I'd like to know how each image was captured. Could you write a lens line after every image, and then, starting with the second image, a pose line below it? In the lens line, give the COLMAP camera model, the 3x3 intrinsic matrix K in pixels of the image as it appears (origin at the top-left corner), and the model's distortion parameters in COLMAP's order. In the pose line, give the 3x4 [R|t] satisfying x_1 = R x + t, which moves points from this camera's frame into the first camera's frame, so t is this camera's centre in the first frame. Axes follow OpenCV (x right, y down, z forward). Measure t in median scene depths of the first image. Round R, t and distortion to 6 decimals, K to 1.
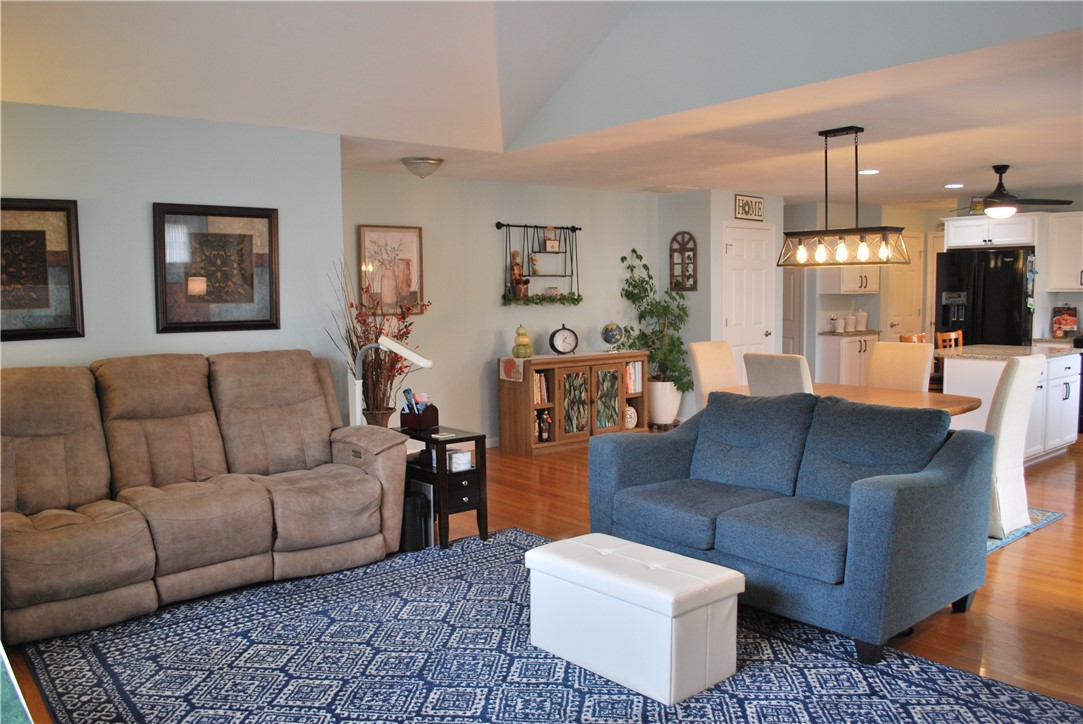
lens RADIAL K [[849.7, 0, 542.5], [0, 849.7, 368.9], [0, 0, 1]] dist [-0.086998, 0.013318]
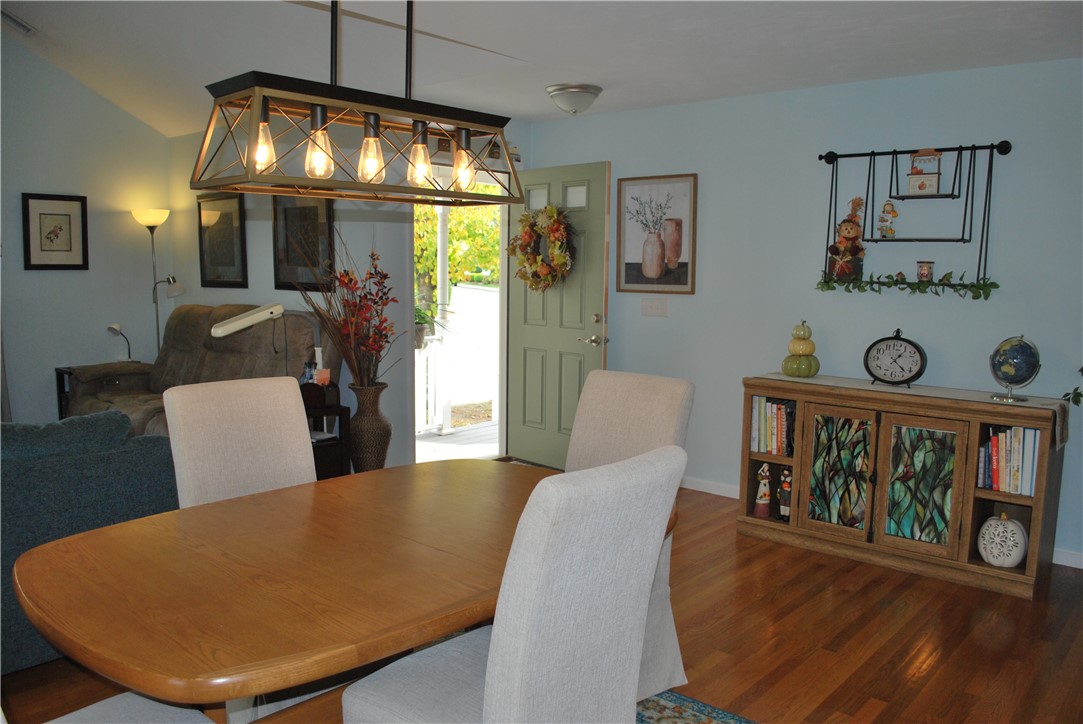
lens RADIAL K [[849.7, 0, 542.5], [0, 849.7, 368.9], [0, 0, 1]] dist [-0.086998, 0.013318]
pose [[0.173525, 0.133358, -0.975758, 0.510040], [-0.104578, 0.987683, 0.116390, -0.066628], [0.979261, 0.081846, 0.185334, 0.685858]]
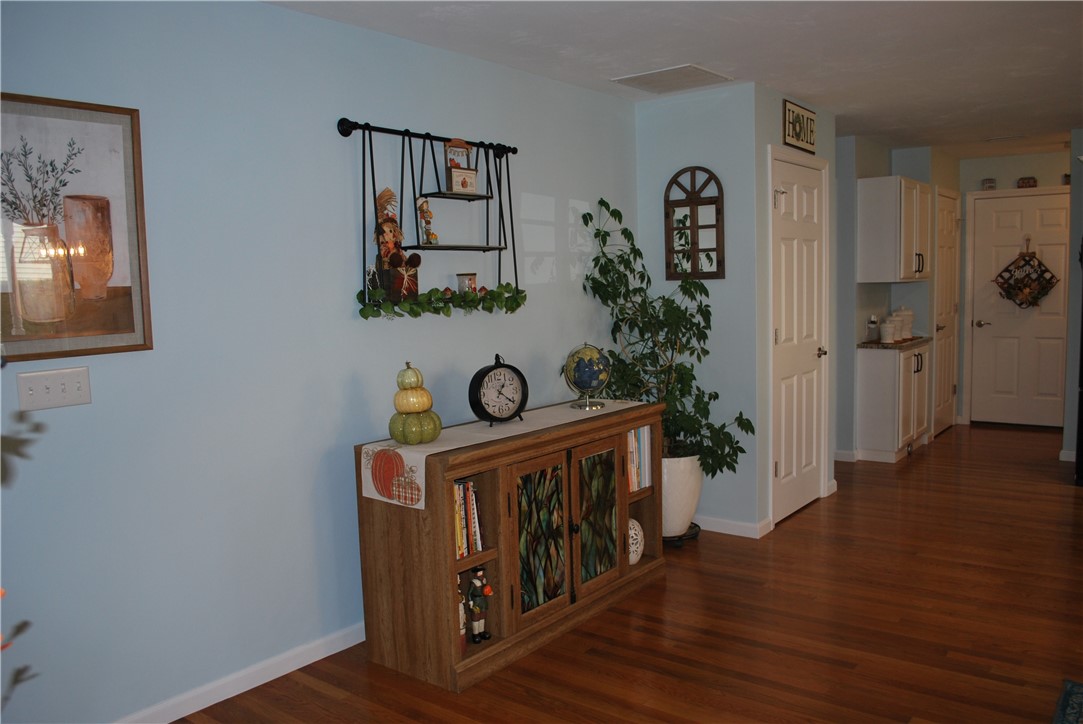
lens RADIAL K [[849.7, 0, 542.5], [0, 849.7, 368.9], [0, 0, 1]] dist [-0.086998, 0.013318]
pose [[0.975661, -0.035505, 0.216392, -0.049459], [0.034414, 0.999369, 0.008810, -0.048851], [-0.216568, -0.001149, 0.976267, 0.561089]]
